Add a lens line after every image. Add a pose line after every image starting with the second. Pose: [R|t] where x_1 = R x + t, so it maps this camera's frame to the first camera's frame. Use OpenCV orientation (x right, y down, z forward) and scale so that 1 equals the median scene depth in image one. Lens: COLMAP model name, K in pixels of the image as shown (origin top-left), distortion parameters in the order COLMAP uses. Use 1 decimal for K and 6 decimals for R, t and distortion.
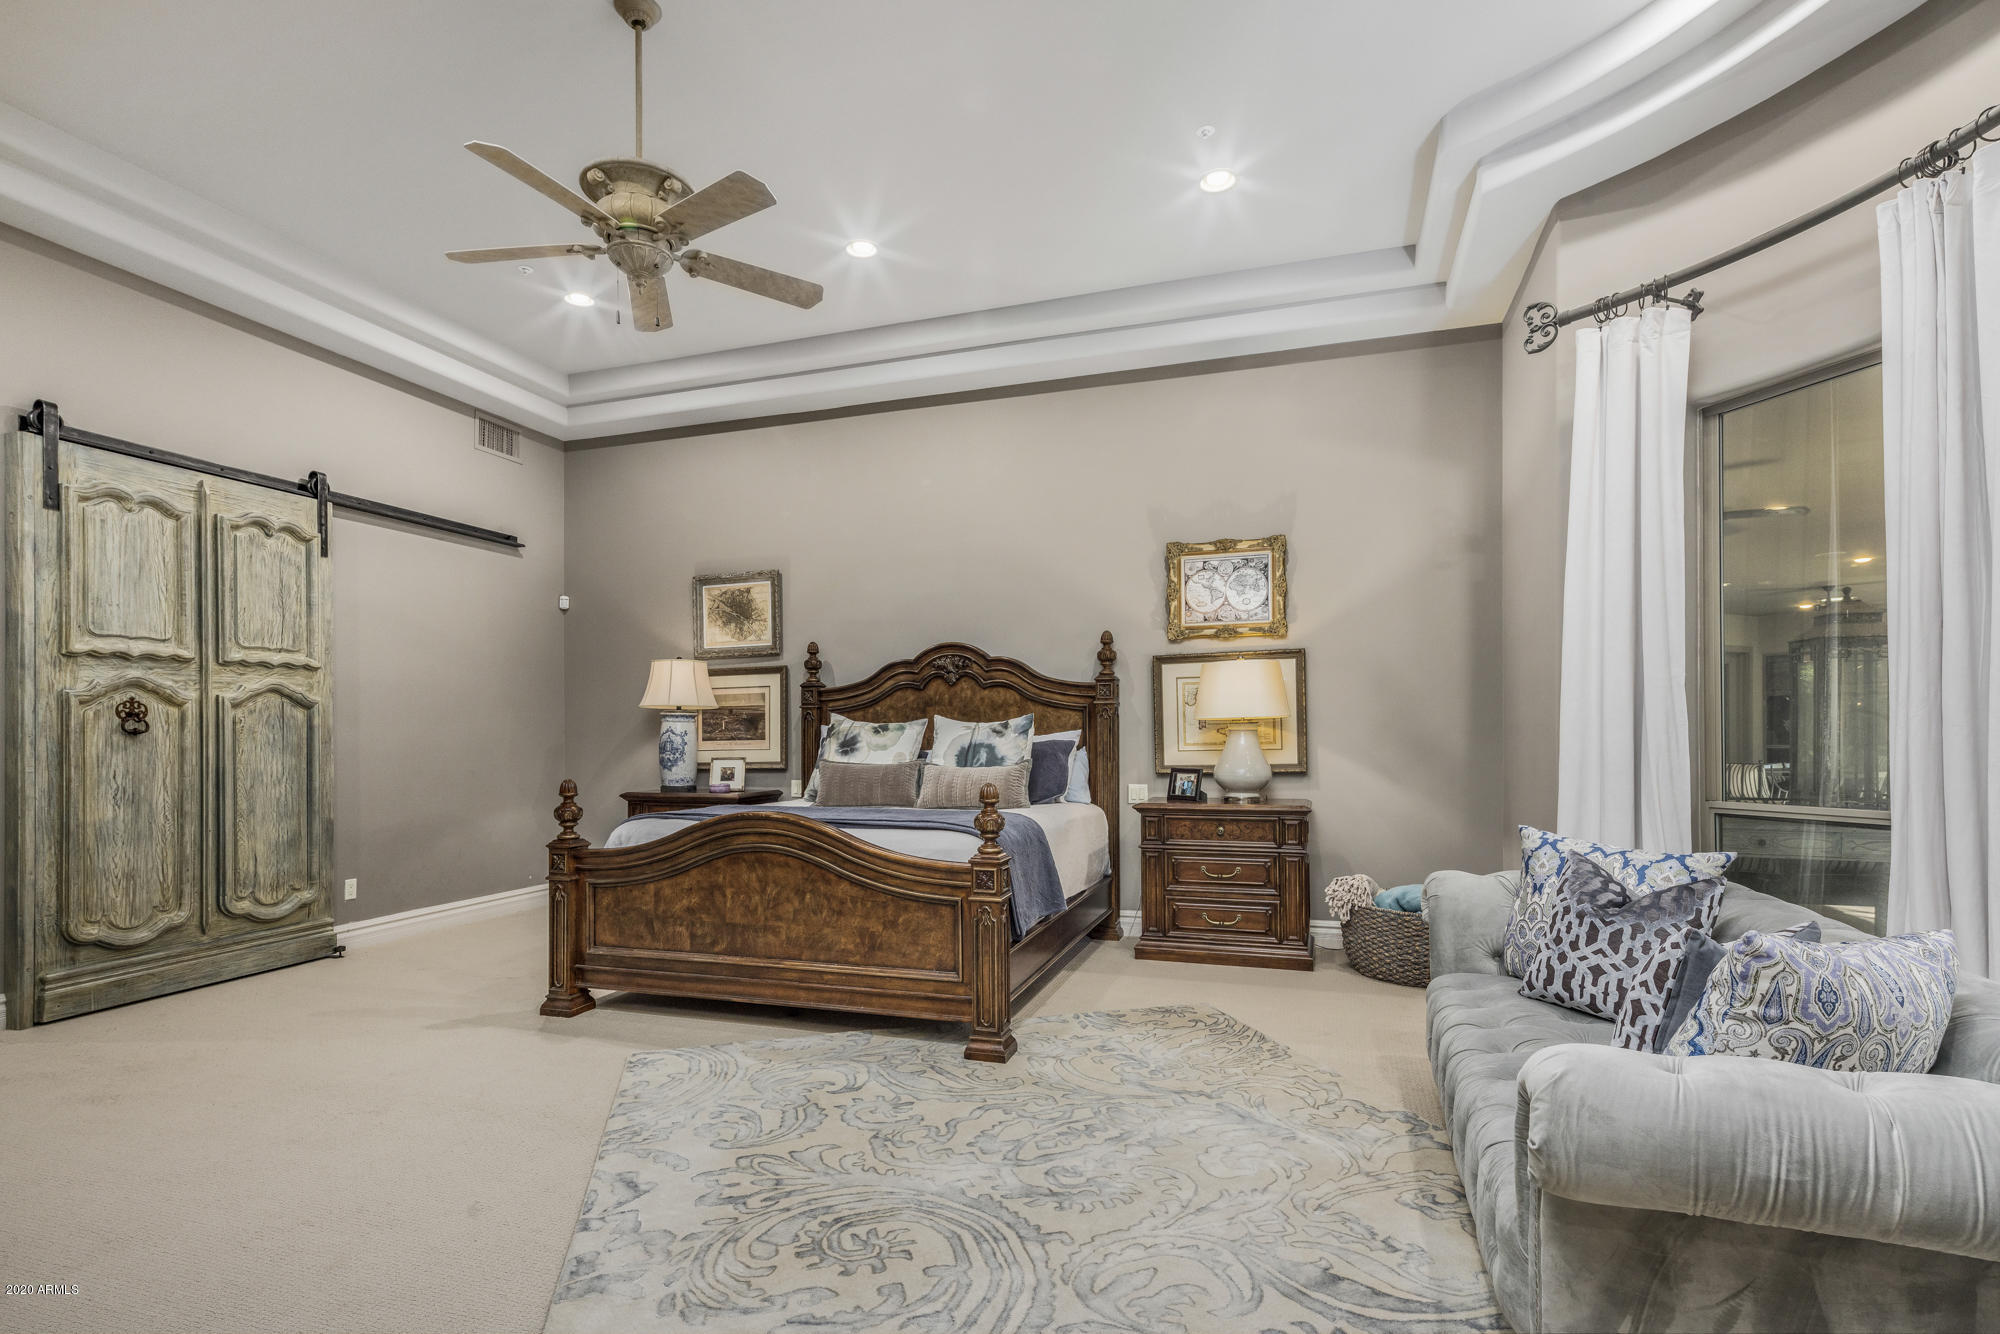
lens RADIAL K [[978.4, 0, 991.5], [0, 978.4, 728.0], [0, 0, 1]] dist [0.018765, -0.000514]
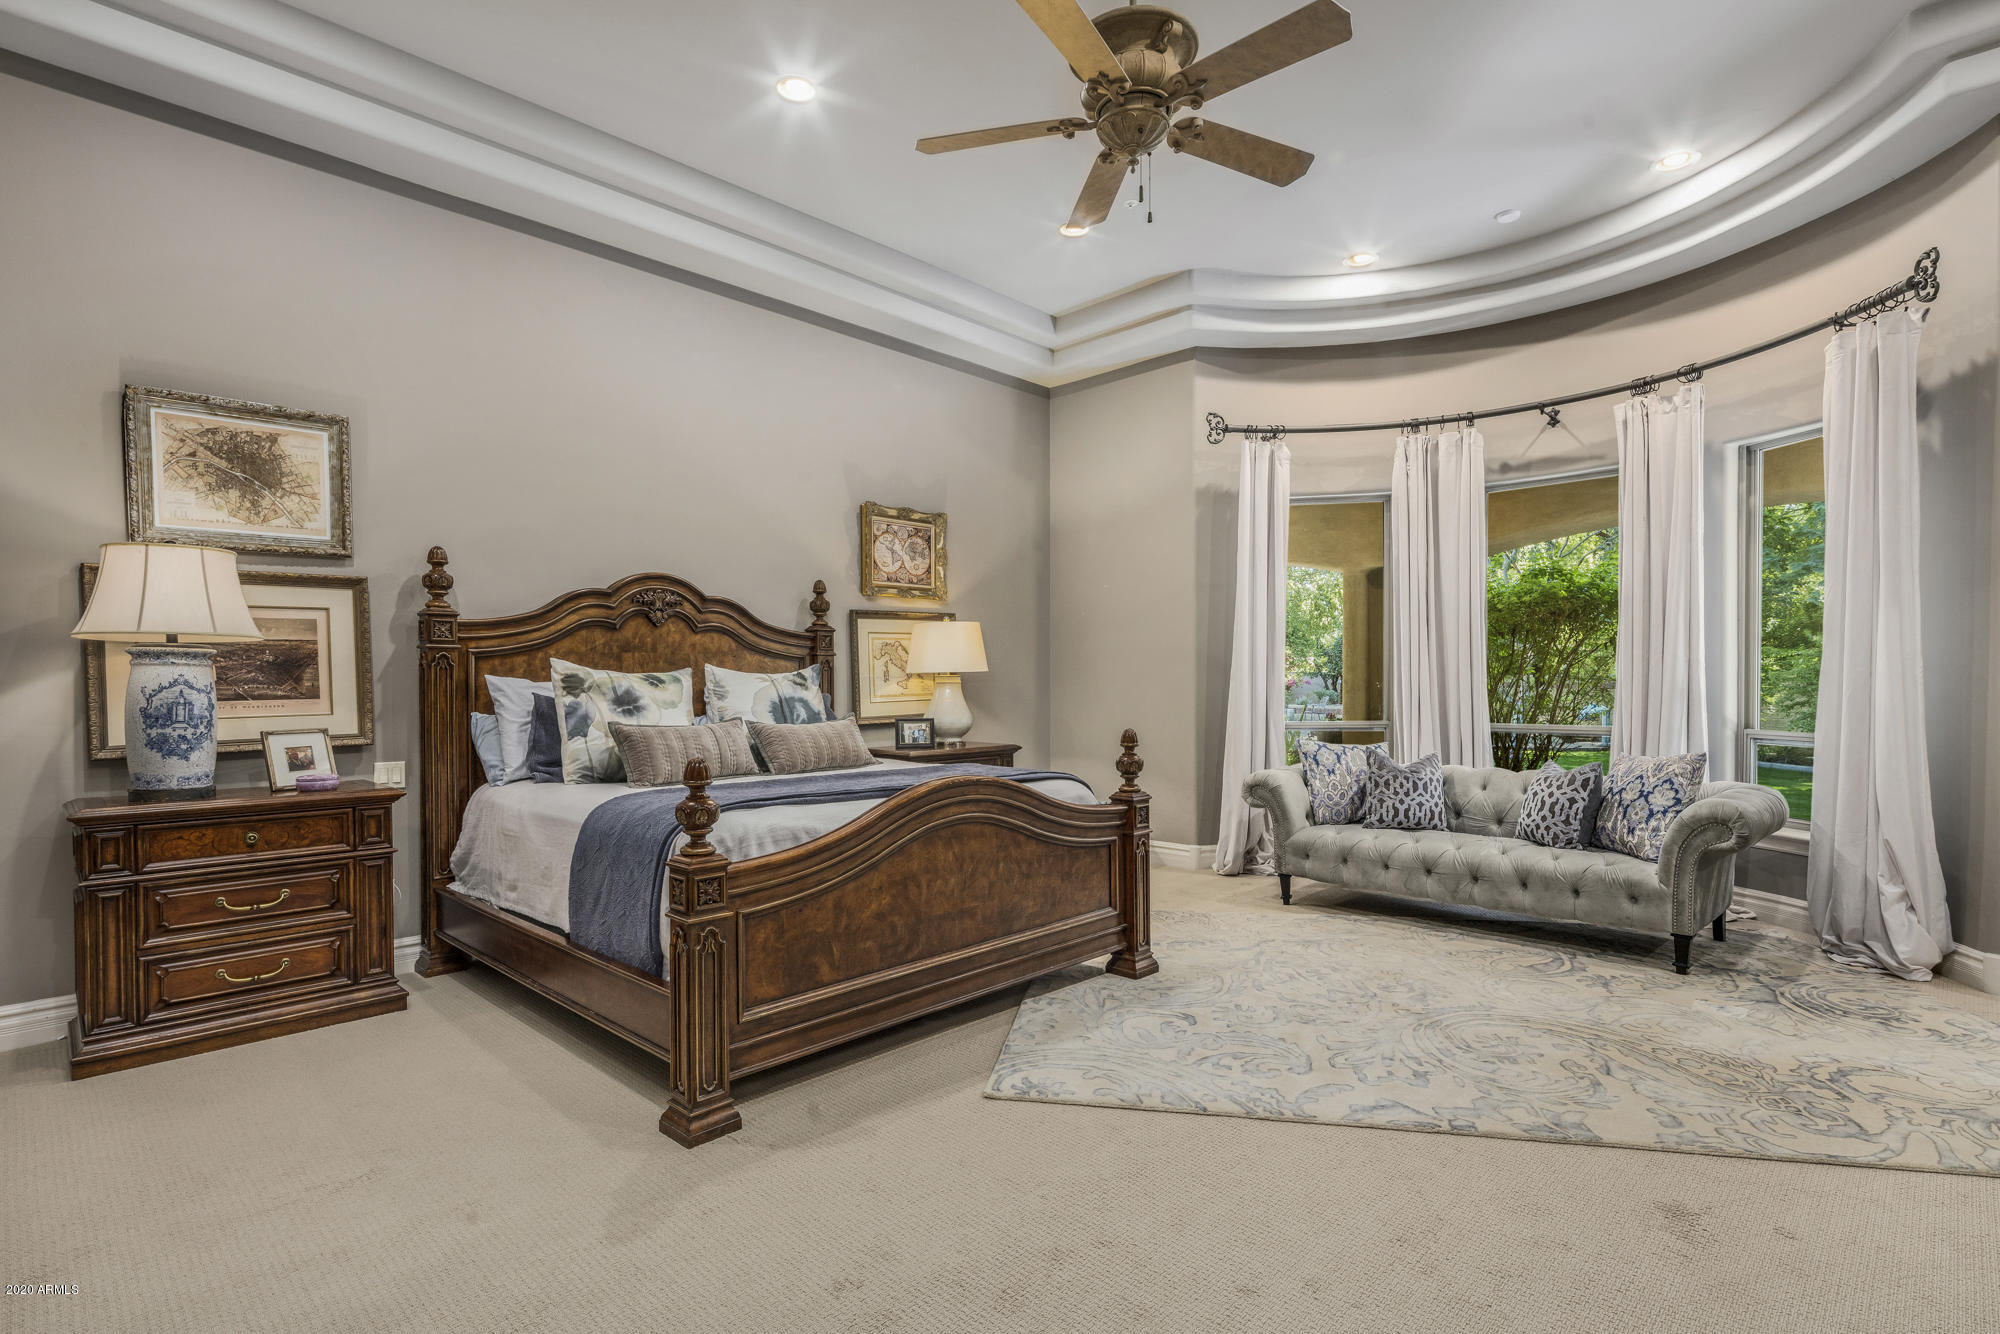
lens RADIAL K [[981.6, 0, 1003.4], [0, 981.6, 701.8], [0, 0, 1]] dist [0.016295, 0.000164]
pose [[0.424962, -0.015262, 0.905083, -0.692322], [0.000665, 0.999863, 0.016548, 0.005073], [-0.905211, -0.006431, 0.424914, 0.427594]]
